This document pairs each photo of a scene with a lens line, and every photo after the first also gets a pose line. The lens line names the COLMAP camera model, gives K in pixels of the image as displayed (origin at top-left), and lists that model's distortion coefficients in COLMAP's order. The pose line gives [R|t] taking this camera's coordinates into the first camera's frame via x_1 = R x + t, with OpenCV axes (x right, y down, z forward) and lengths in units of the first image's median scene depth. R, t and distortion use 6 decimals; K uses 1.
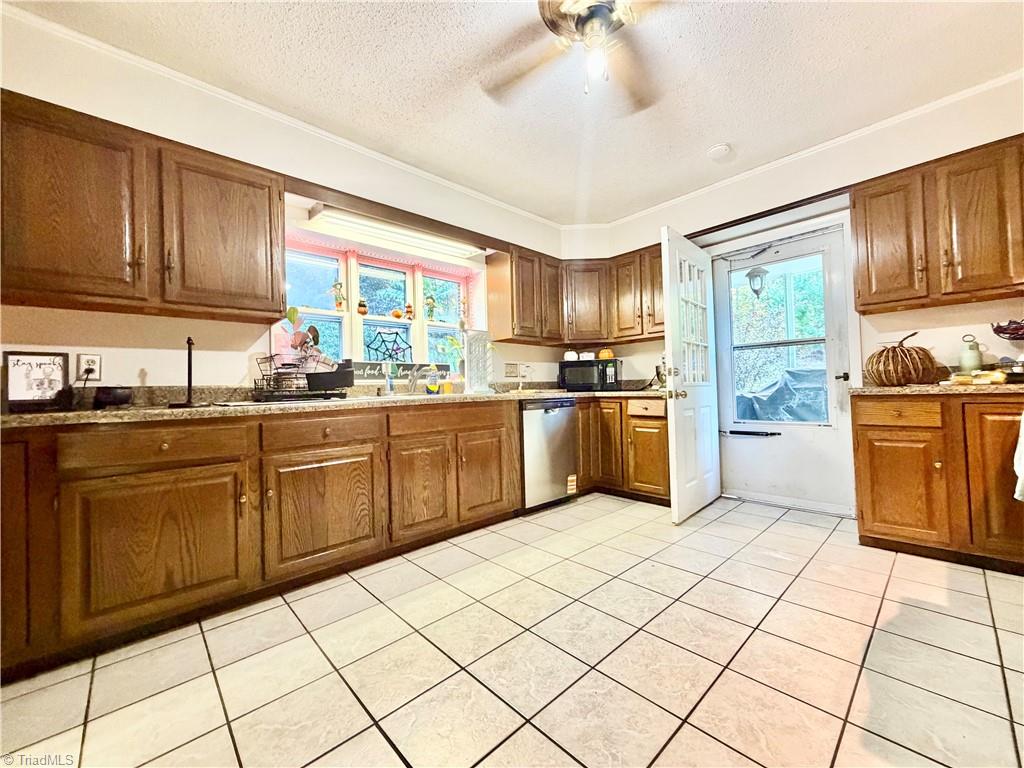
lens RADIAL K [[407.3, 0, 509.8], [0, 407.3, 383.9], [0, 0, 1]] dist [-0.000268, 0.000294]
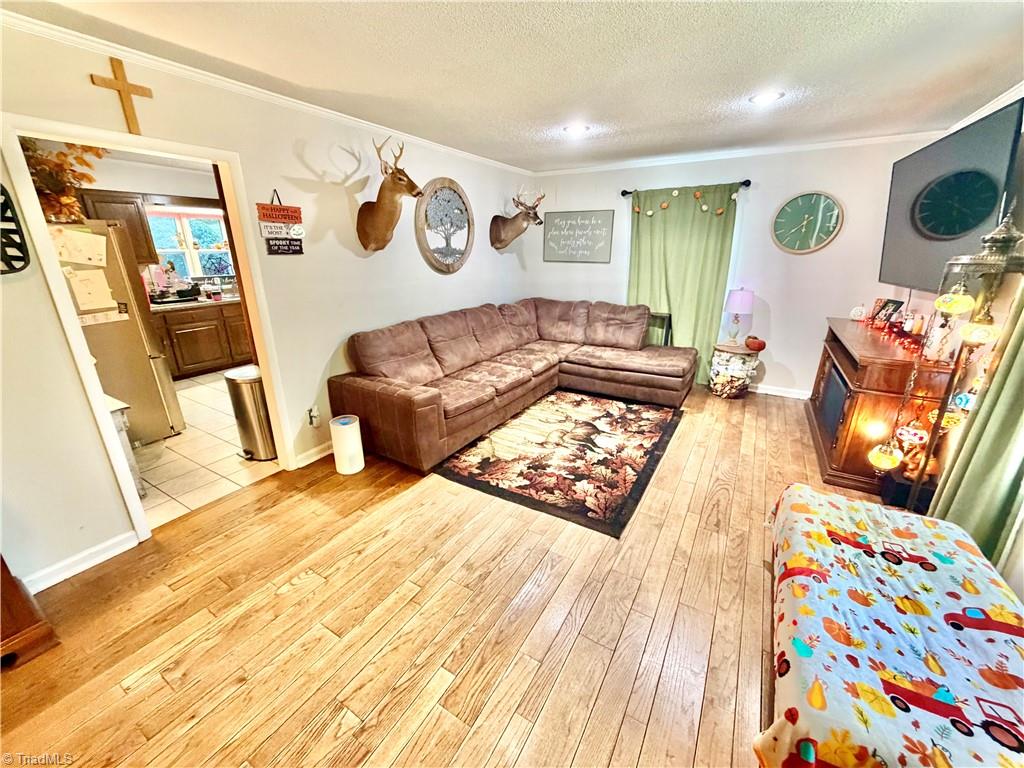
lens RADIAL K [[407.3, 0, 512.5], [0, 407.3, 383.0], [0, 0, 1]] dist [-0.000268, 0.000294]
pose [[0.957823, -0.054468, 0.282149, 0.493308], [-0.041241, 0.945651, 0.322557, -0.272347], [-0.284384, -0.320589, 0.903520, -1.373759]]
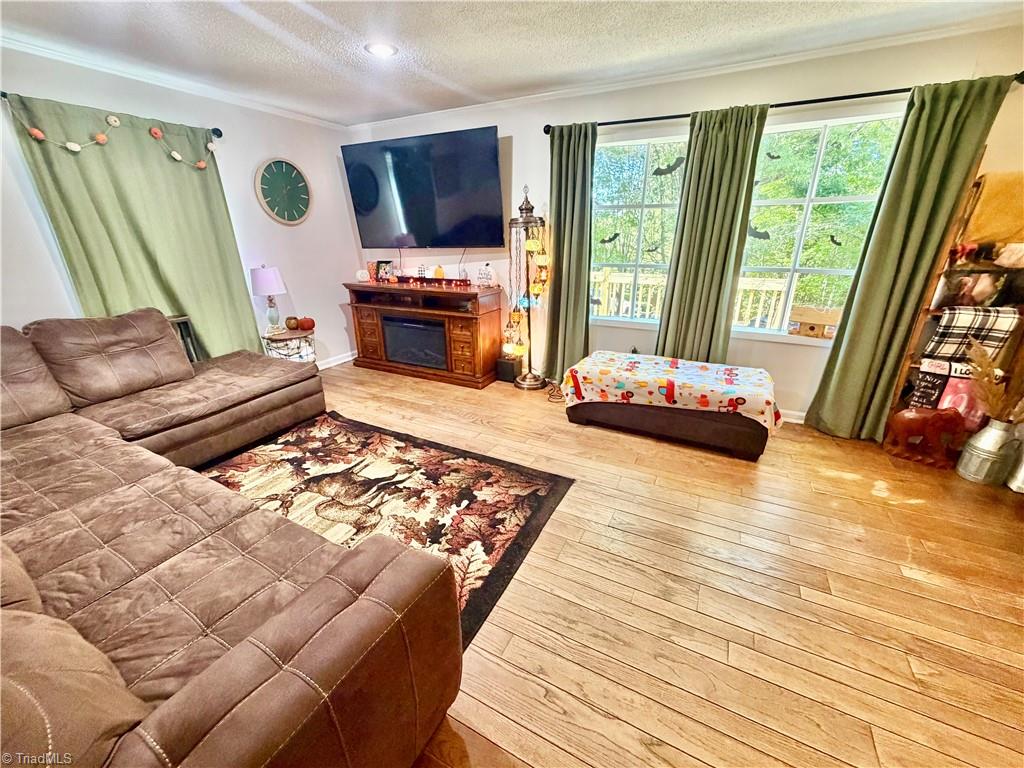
lens RADIAL K [[407.3, 0, 511.2], [0, 407.3, 381.2], [0, 0, 1]] dist [-0.000268, 0.000294]
pose [[-0.331042, -0.280580, 0.900936, 0.231334], [0.005943, 0.954131, 0.299330, -0.178914], [-0.943597, 0.104445, -0.314191, -0.394091]]
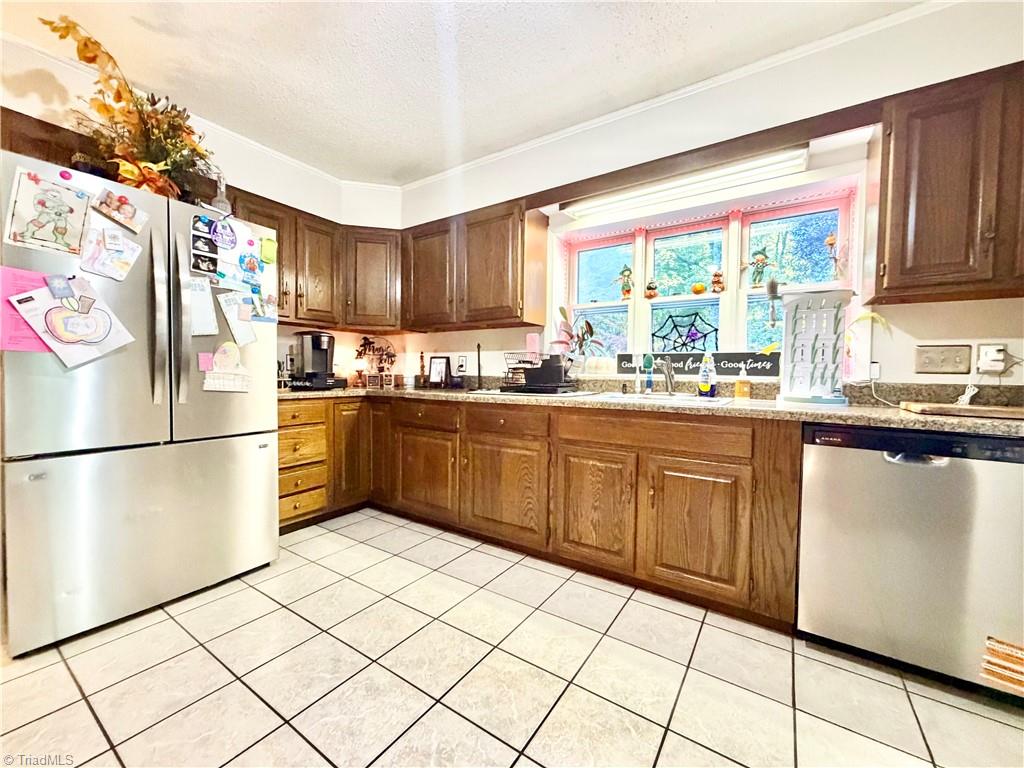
lens RADIAL K [[407.3, 0, 508.9], [0, 407.3, 385.2], [0, 0, 1]] dist [-0.000268, 0.000294]
pose [[0.228644, 0.061364, -0.971574, 0.462529], [-0.007071, 0.998090, 0.061375, -0.039016], [0.973485, -0.007162, 0.228641, 0.541362]]
